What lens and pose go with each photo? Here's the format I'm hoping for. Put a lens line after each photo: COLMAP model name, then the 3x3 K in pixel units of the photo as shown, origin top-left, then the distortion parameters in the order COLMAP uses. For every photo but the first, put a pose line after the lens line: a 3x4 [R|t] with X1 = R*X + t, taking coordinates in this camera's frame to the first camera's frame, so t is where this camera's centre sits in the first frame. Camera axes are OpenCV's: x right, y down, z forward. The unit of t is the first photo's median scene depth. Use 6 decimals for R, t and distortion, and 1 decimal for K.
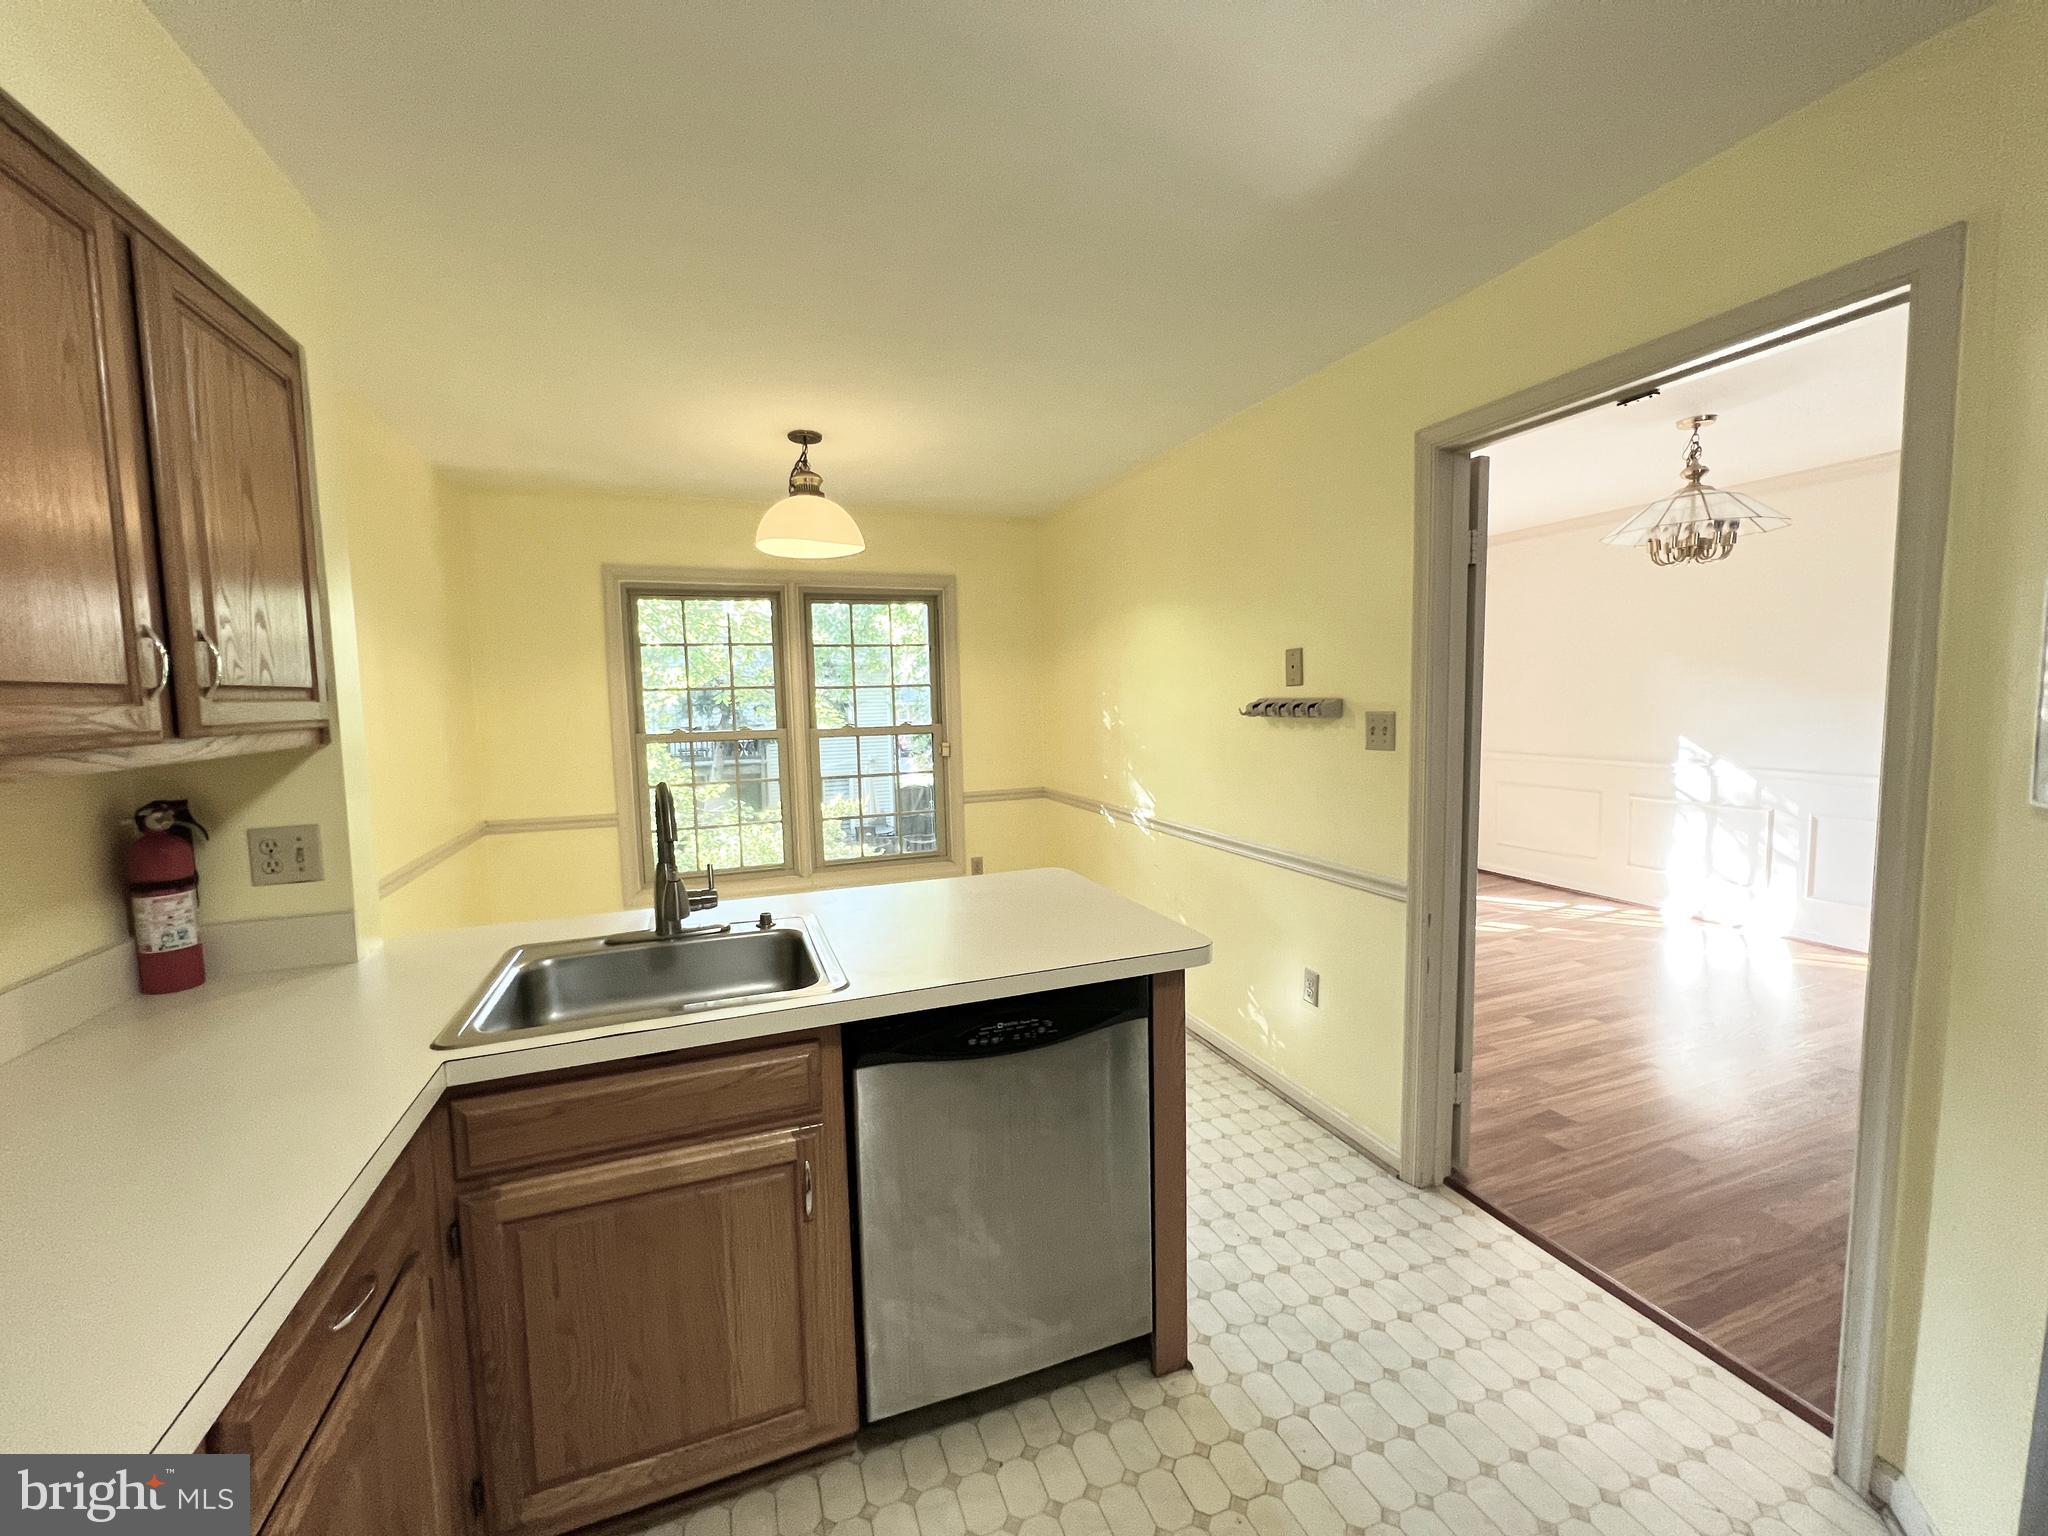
lens RADIAL K [[827.0, 0, 1013.2], [0, 827.0, 762.7], [0, 0, 1]] dist [-0.002150, 0.000076]
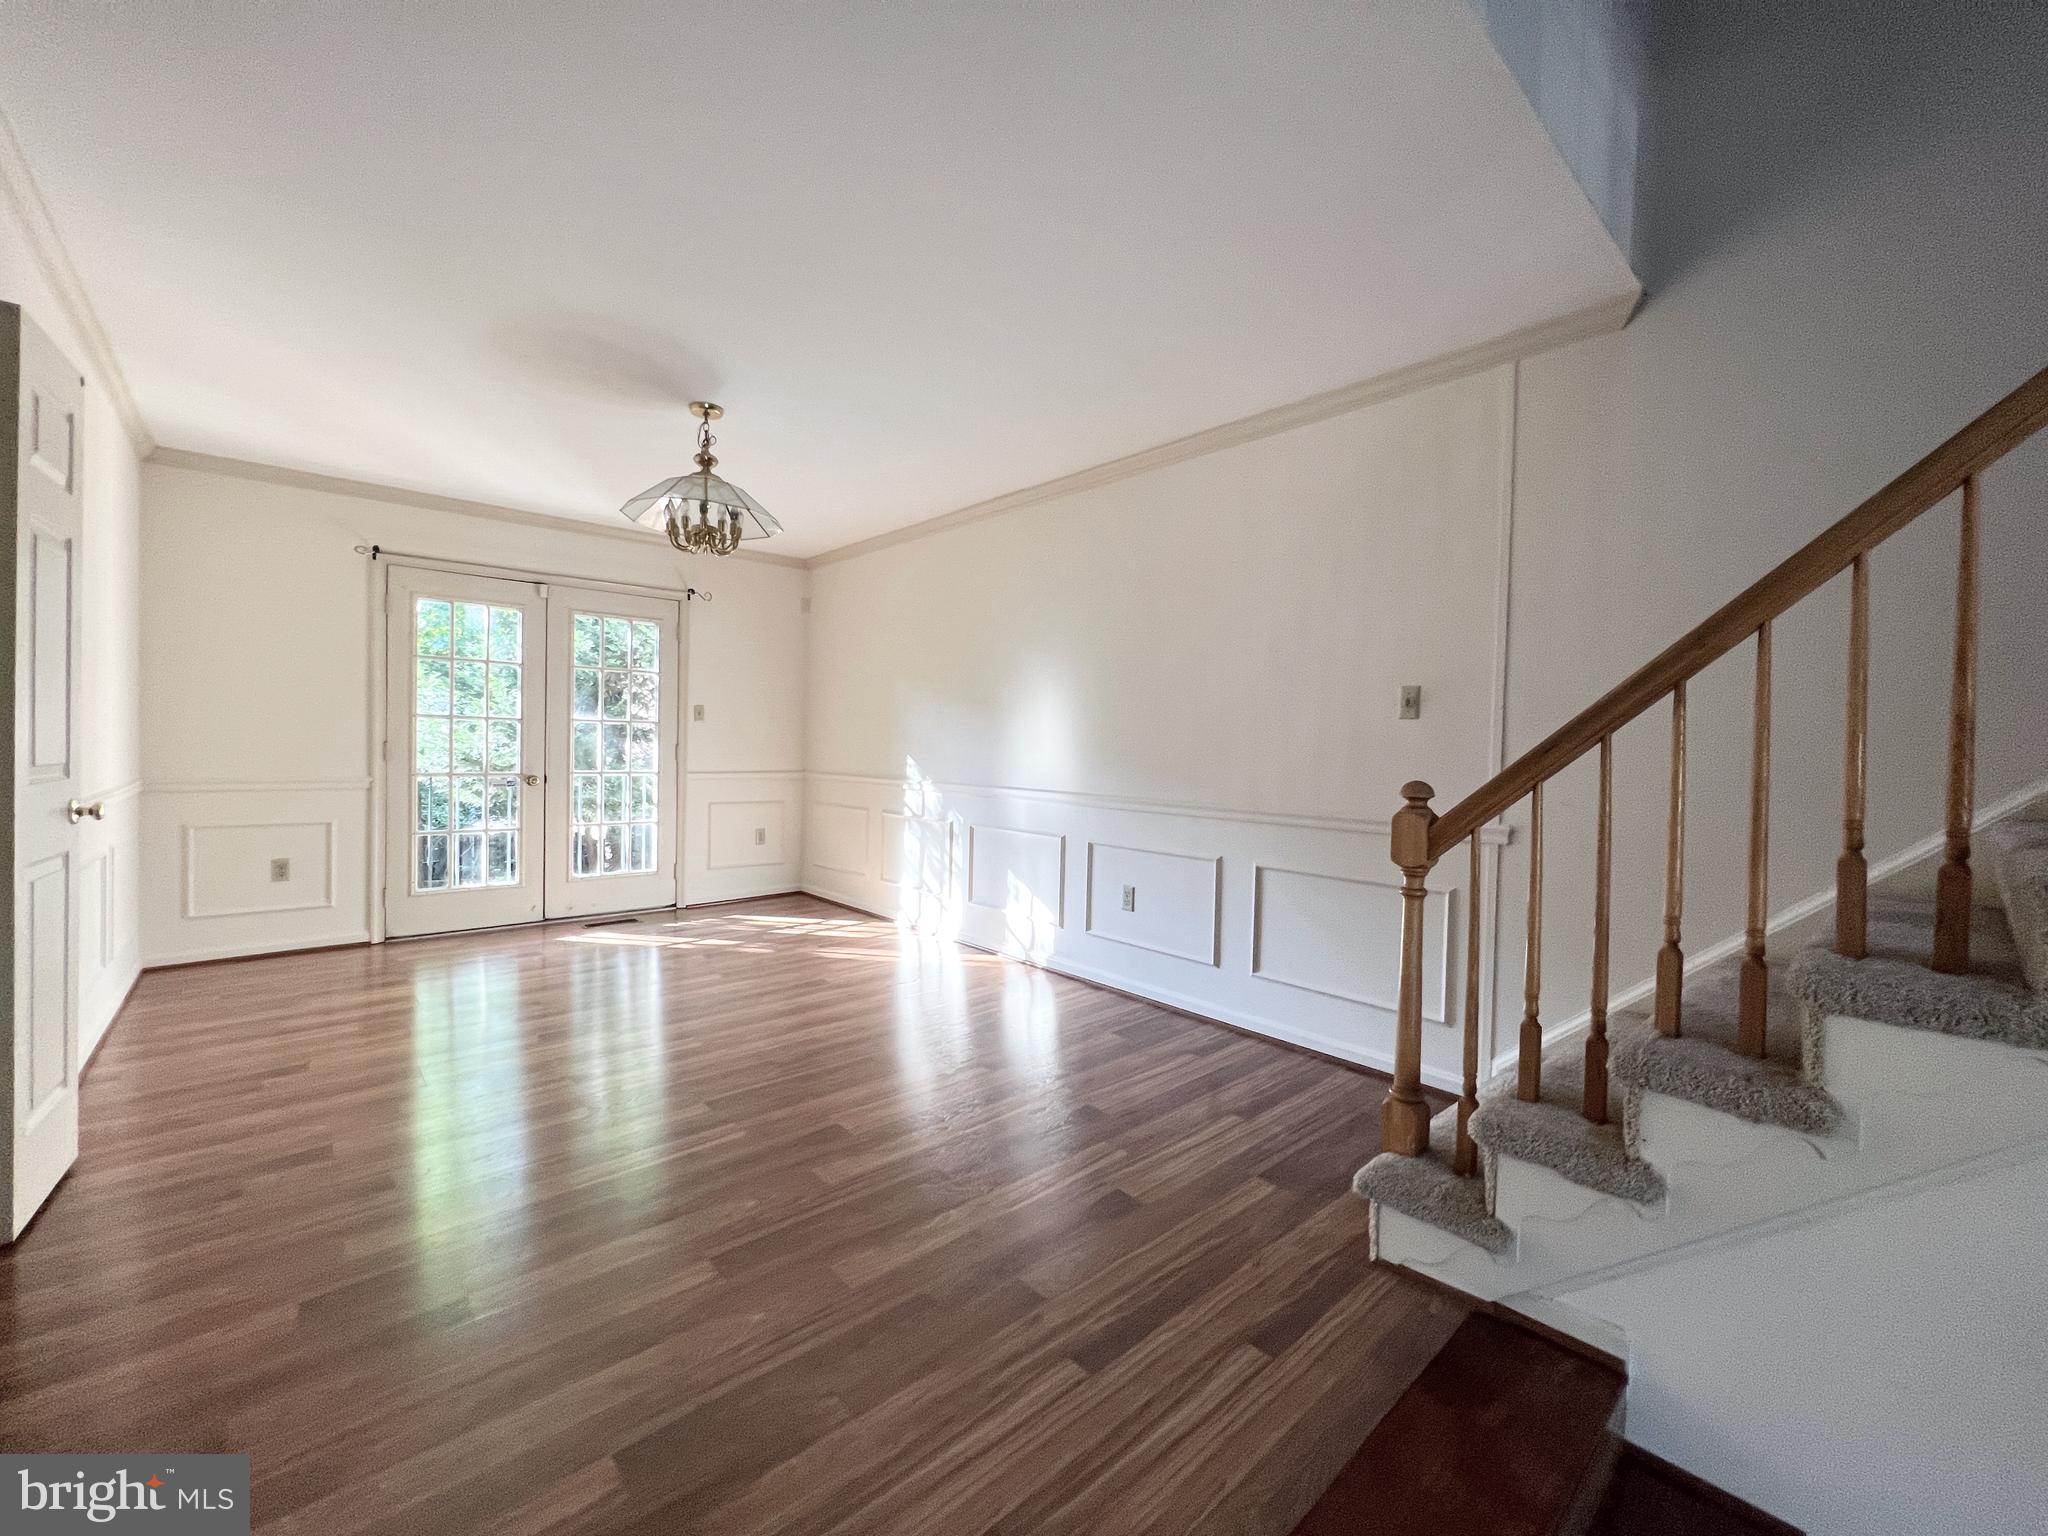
lens RADIAL K [[827.0, 0, 1017.8], [0, 827.0, 765.9], [0, 0, 1]] dist [-0.002150, 0.000076]
pose [[0.922892, 0.038650, 0.383115, 0.682667], [-0.011910, 0.997339, -0.071924, 0.068566], [-0.384875, 0.061815, 0.920896, -0.030167]]
